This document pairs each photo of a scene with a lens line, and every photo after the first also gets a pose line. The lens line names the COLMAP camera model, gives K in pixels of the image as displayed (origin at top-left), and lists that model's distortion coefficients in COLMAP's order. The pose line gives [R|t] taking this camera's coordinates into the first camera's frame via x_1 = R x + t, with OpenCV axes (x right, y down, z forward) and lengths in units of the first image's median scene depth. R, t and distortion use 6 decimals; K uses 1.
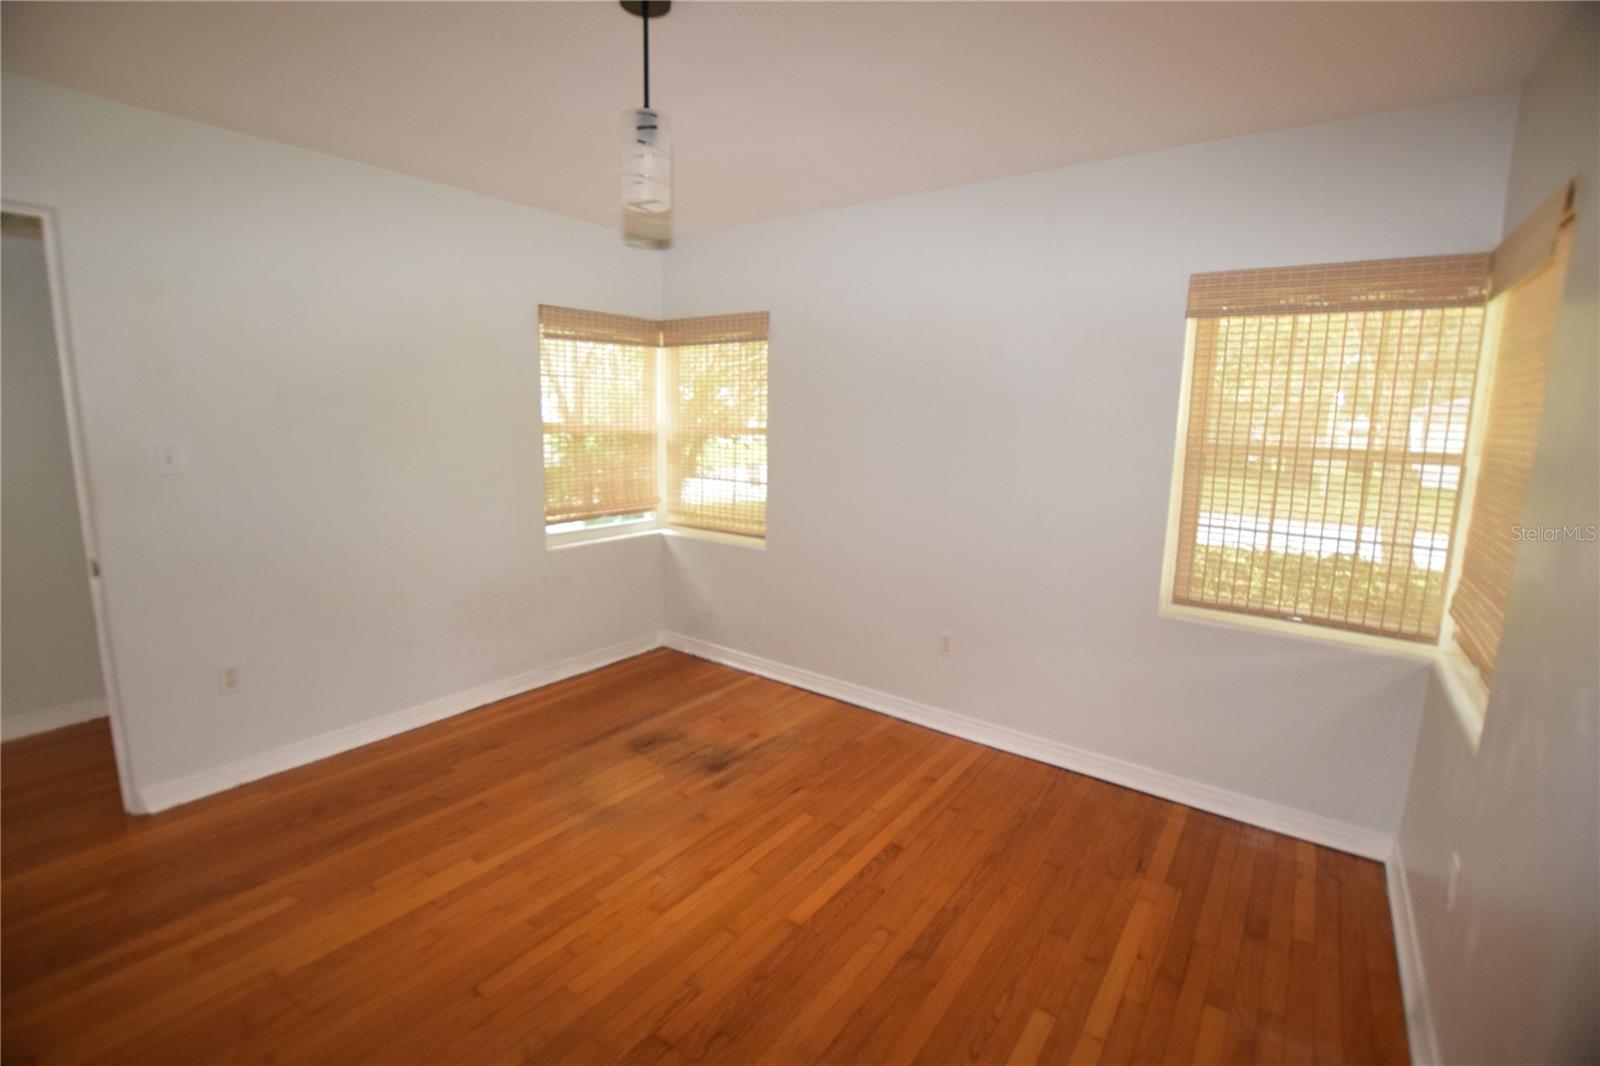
lens RADIAL K [[716.9, 0, 789.9], [0, 716.9, 525.7], [0, 0, 1]] dist [-0.017397, -0.000166]
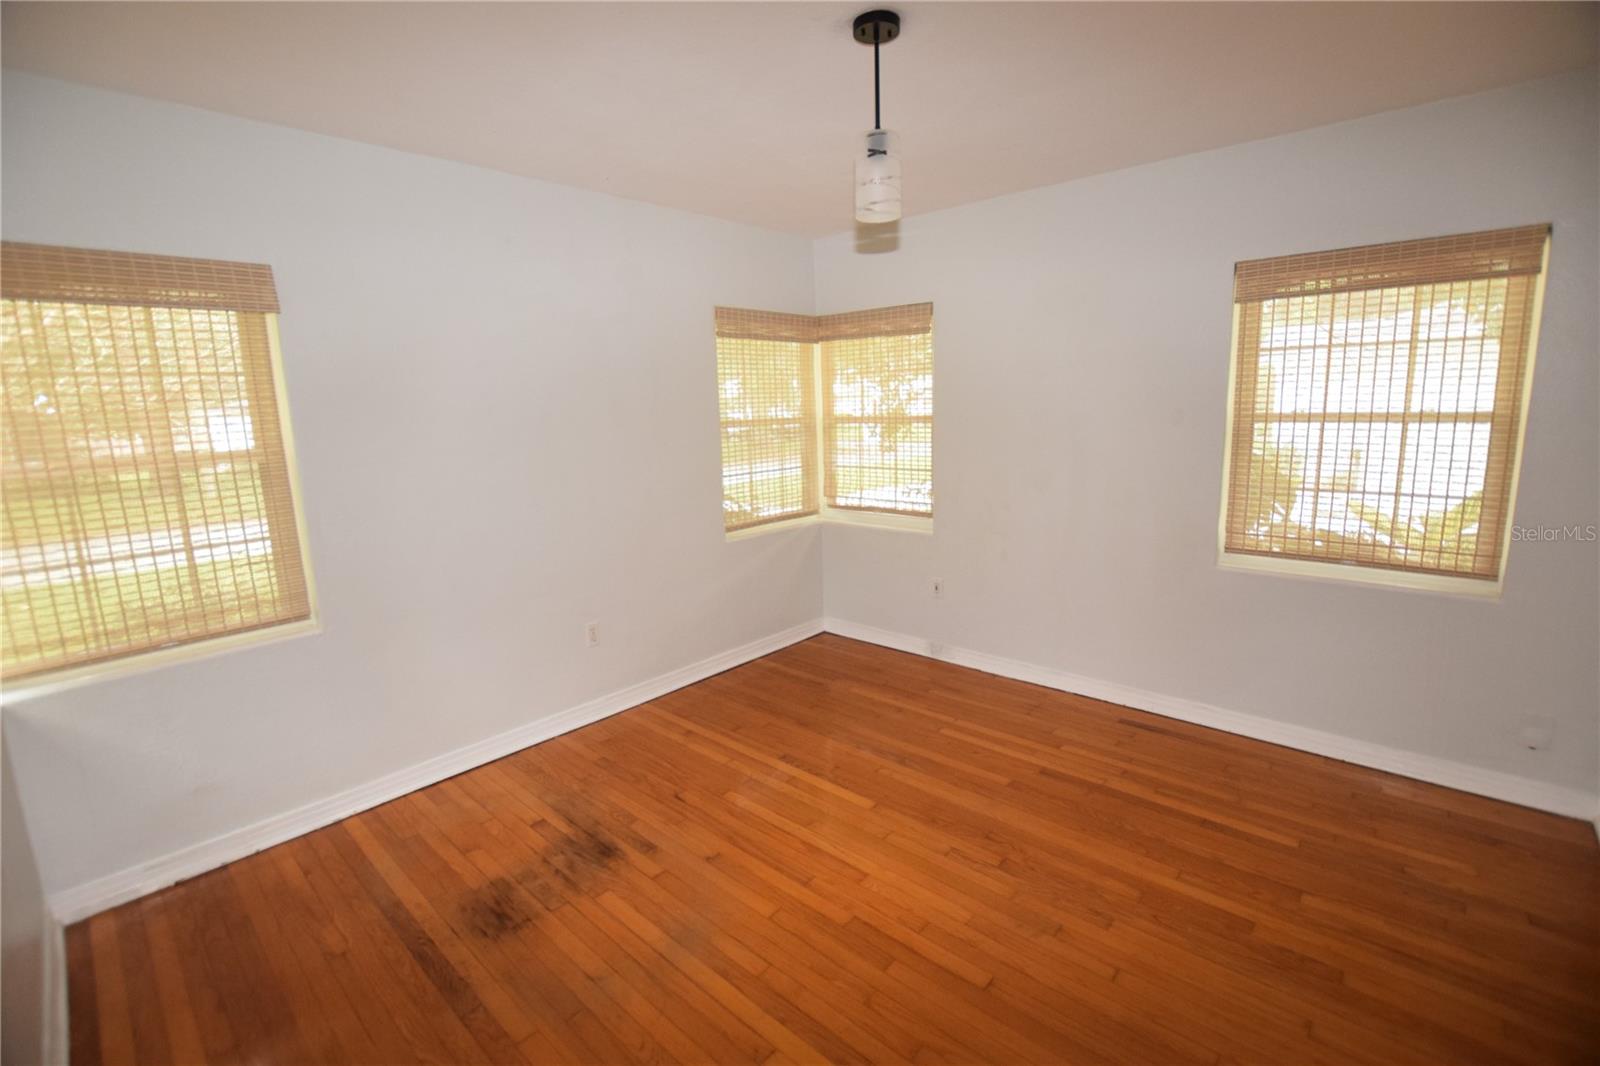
lens RADIAL K [[716.9, 0, 789.9], [0, 716.9, 525.7], [0, 0, 1]] dist [-0.017397, -0.000166]
pose [[0.092505, -0.191363, 0.977150, -0.882326], [0.193391, 0.966123, 0.170896, -0.128307], [-0.976751, 0.173164, 0.126379, 0.690481]]
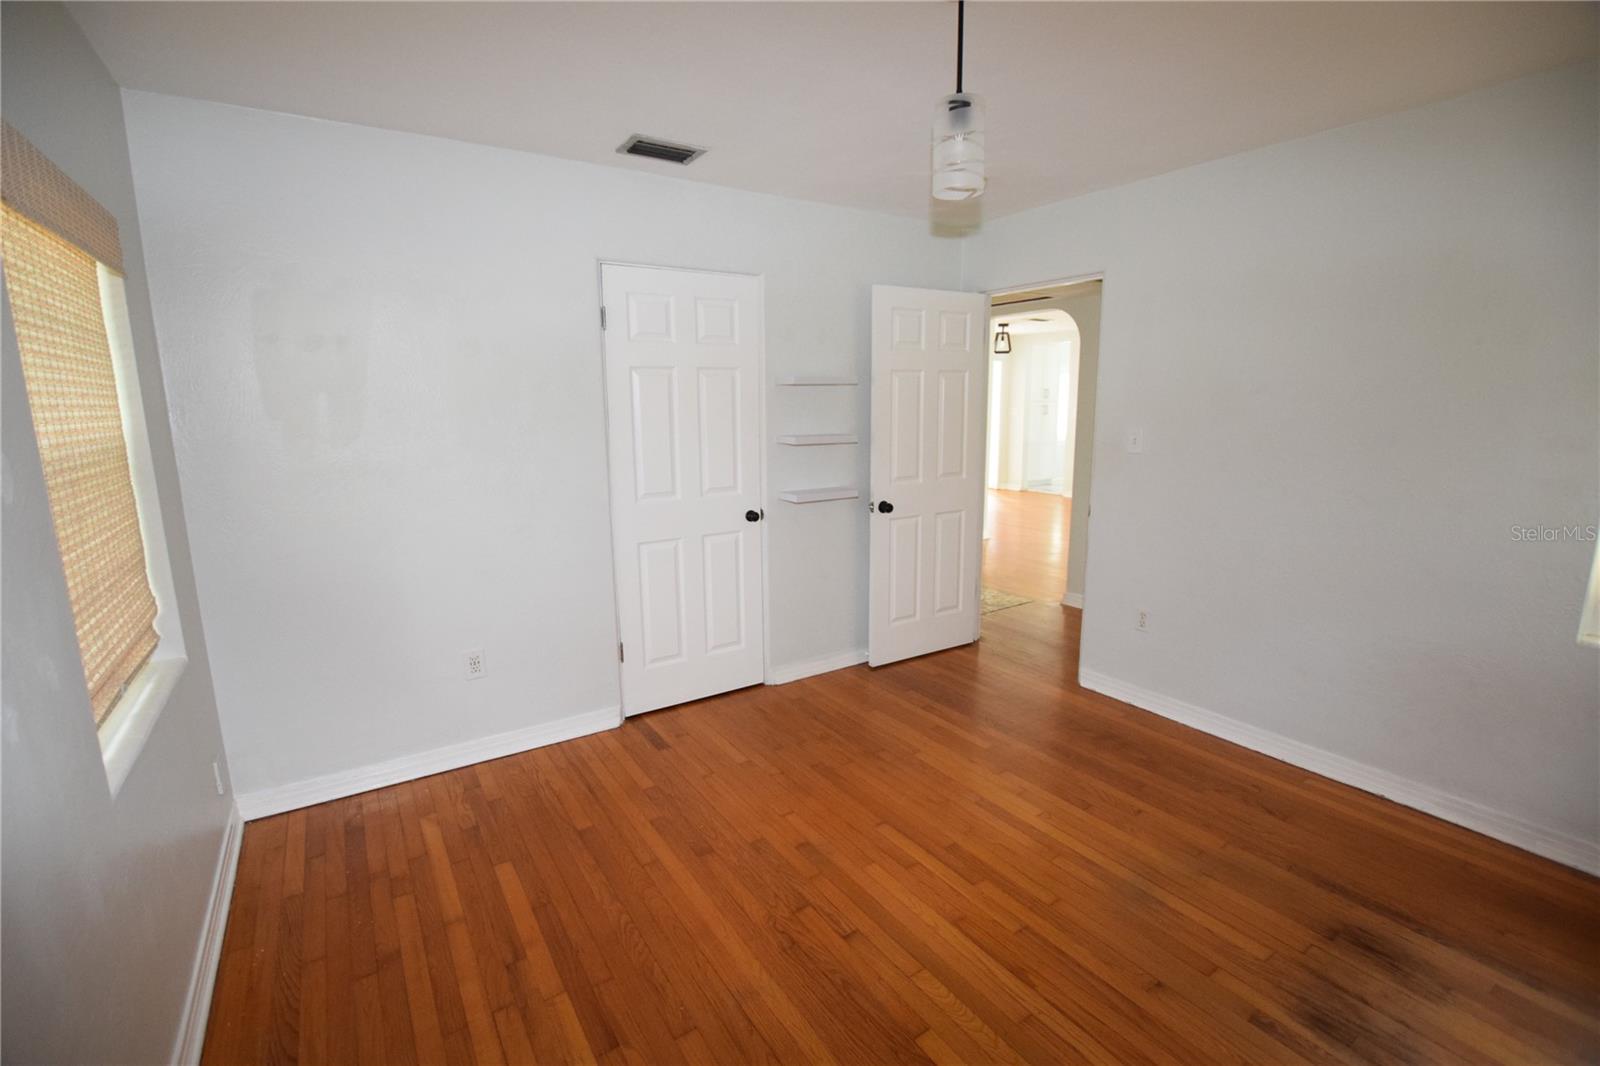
lens RADIAL K [[716.9, 0, 789.9], [0, 716.9, 525.7], [0, 0, 1]] dist [-0.017397, -0.000166]
pose [[-0.328855, 0.151210, -0.932196, 0.548387], [-0.150122, 0.966177, 0.209681, -0.111258], [0.932372, 0.208897, -0.295032, 0.750741]]
